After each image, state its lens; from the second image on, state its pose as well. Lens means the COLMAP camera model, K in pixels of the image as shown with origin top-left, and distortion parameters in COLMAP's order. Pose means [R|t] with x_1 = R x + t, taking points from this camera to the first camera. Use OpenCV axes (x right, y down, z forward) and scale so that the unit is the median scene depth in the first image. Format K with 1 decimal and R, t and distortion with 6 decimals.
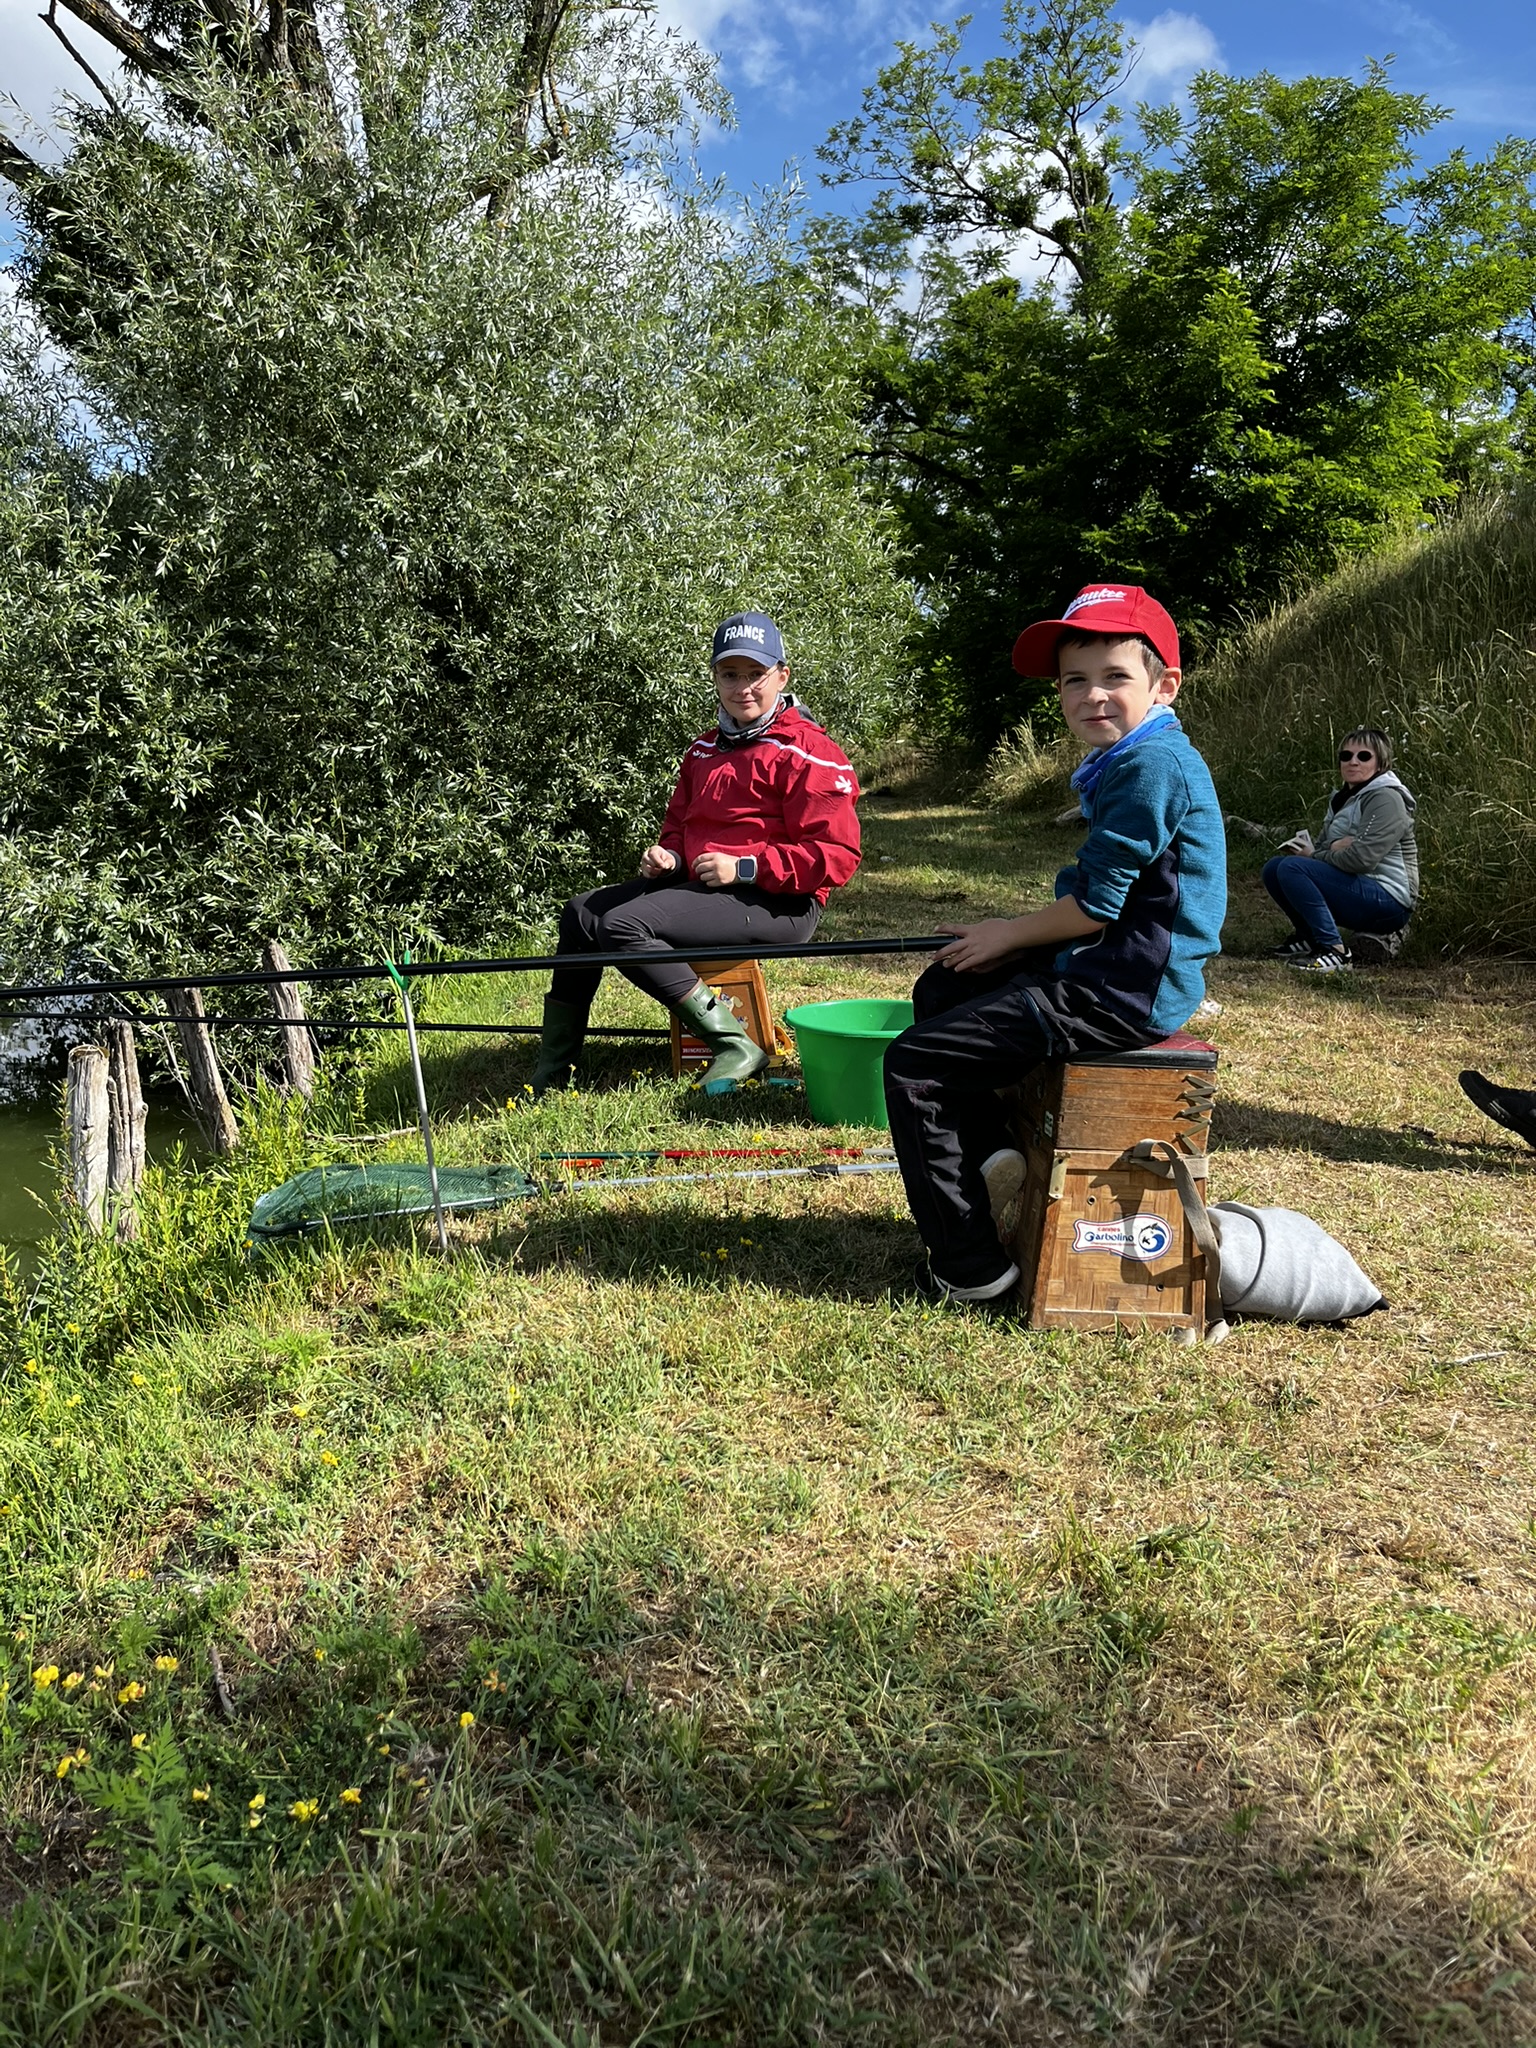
lens RADIAL K [[1527.4, 0, 768.0], [0, 1527.4, 1024.0], [0, 0, 1]] dist [0.068807, -0.106115]
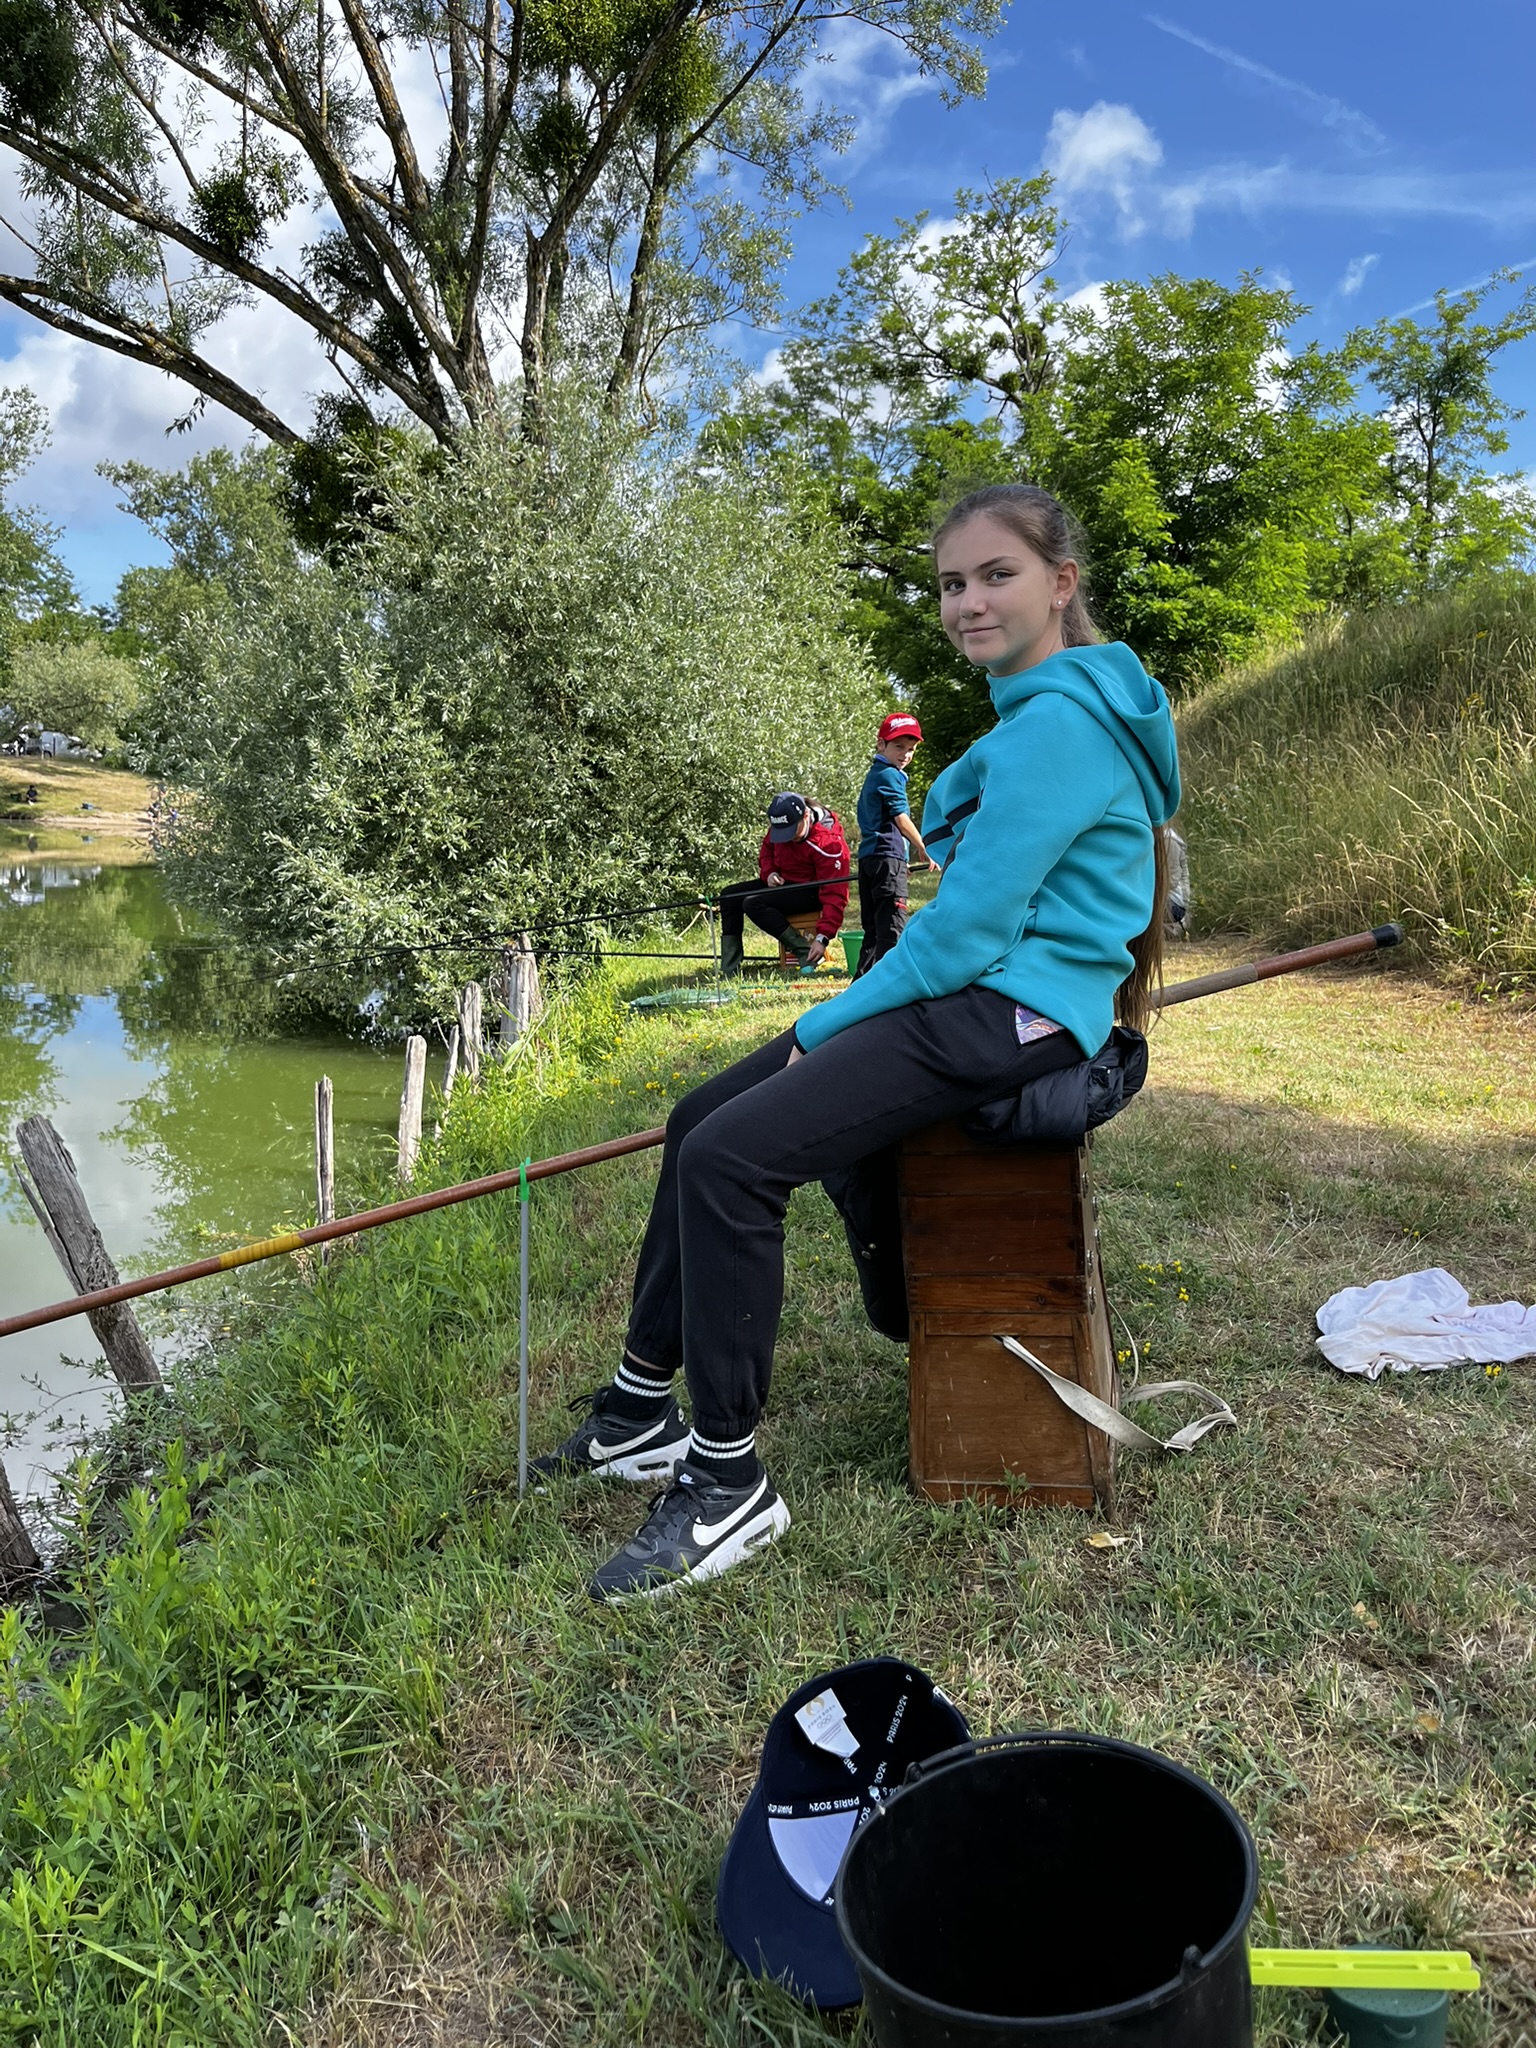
lens RADIAL K [[1543.1, 0, 768.0], [0, 1543.1, 1024.0], [0, 0, 1]] dist [-0.006791, -0.001832]
pose [[0.999841, -0.011065, 0.013979, -0.016064], [0.011667, 0.998973, -0.043792, 0.028676], [-0.013480, 0.043948, 0.998943, -0.164168]]
